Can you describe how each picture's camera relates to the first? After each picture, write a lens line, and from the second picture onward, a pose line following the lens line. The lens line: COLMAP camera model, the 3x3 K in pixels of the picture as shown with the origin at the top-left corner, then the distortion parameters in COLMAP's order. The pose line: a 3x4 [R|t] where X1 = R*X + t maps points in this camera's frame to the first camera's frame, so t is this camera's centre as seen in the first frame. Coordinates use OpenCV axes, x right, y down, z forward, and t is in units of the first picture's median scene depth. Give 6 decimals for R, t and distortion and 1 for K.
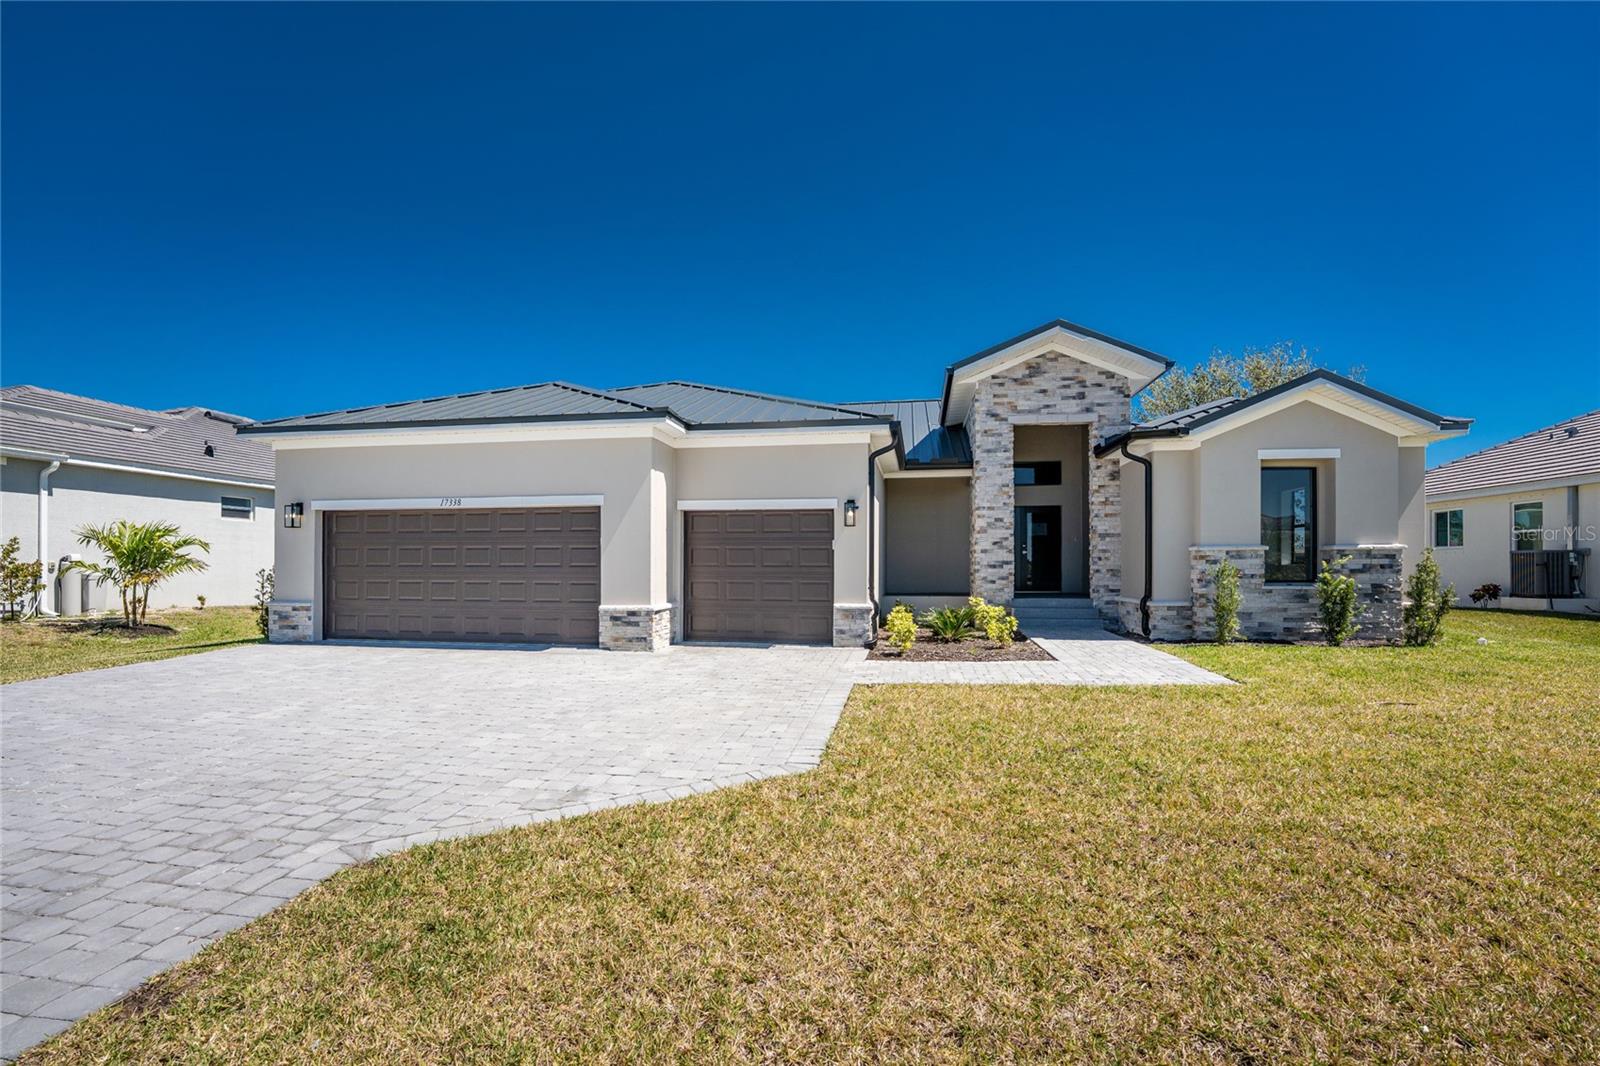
lens RADIAL K [[648.7, 0, 845.0], [0, 648.7, 562.5], [0, 0, 1]] dist [0.001523, -0.000083]
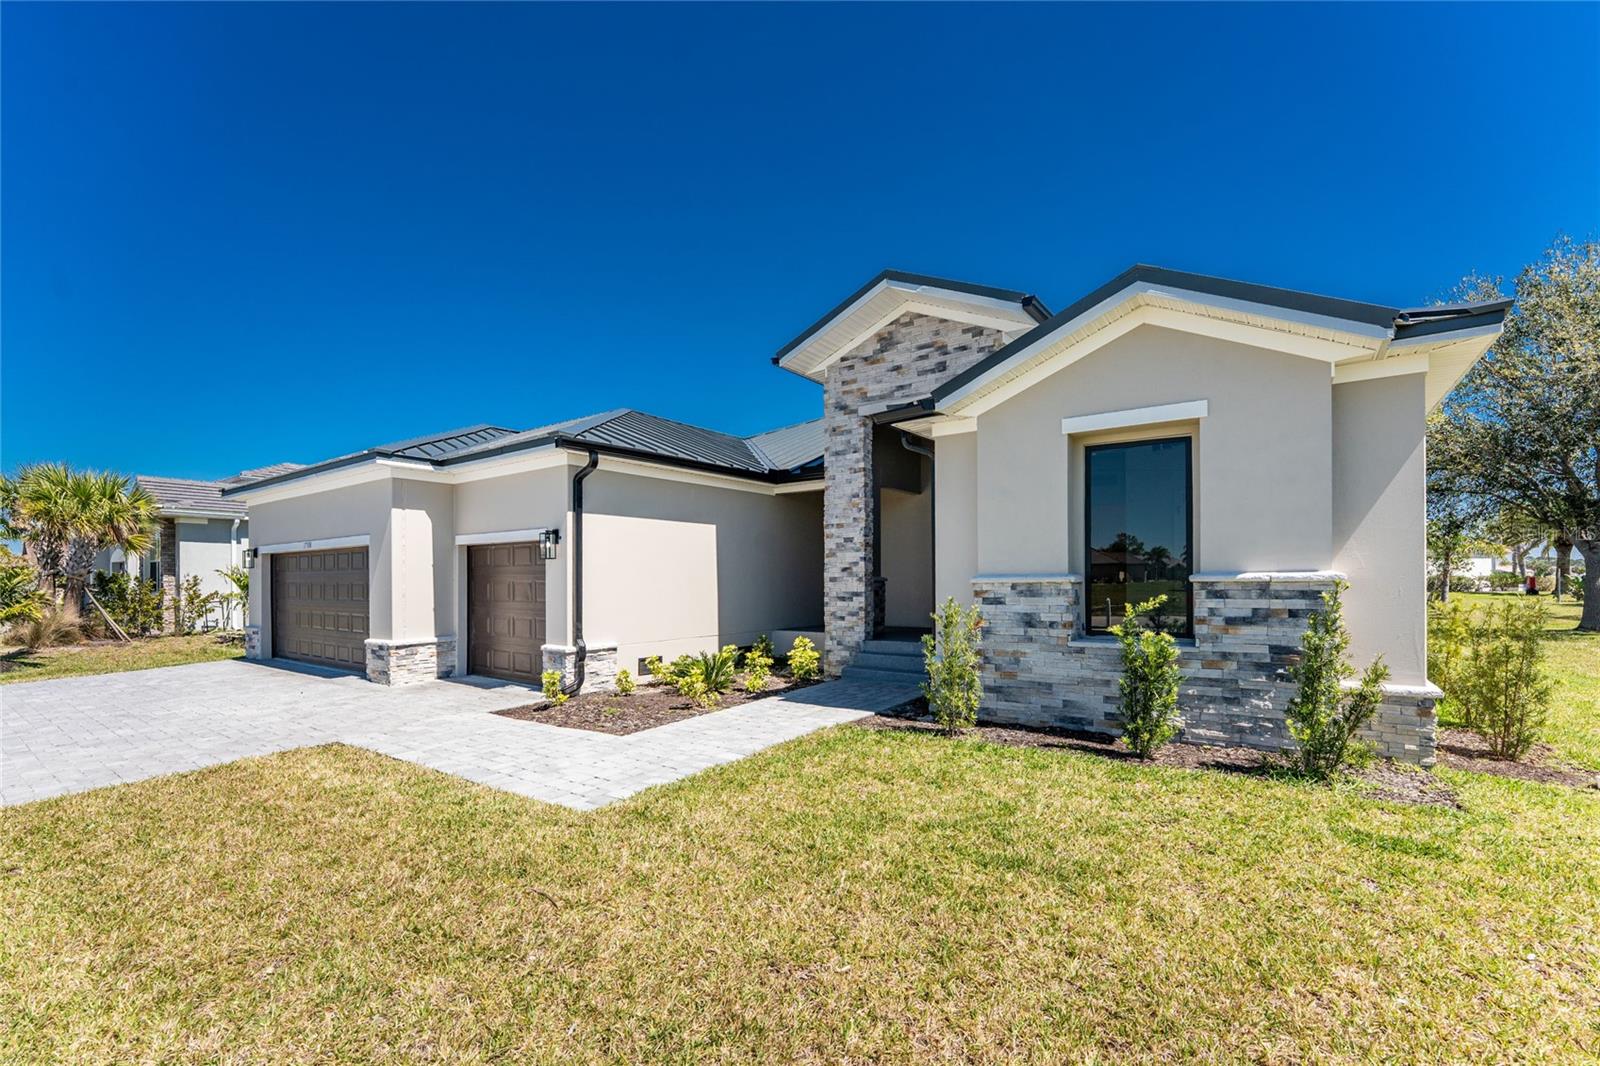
lens RADIAL K [[648.7, 0, 858.2], [0, 648.7, 579.2], [0, 0, 1]] dist [0.001523, -0.000083]
pose [[0.898863, -0.004446, -0.438207, 0.602382], [0.007857, 0.999951, 0.005971, -0.022678], [0.438159, -0.008810, 0.898854, 0.300587]]
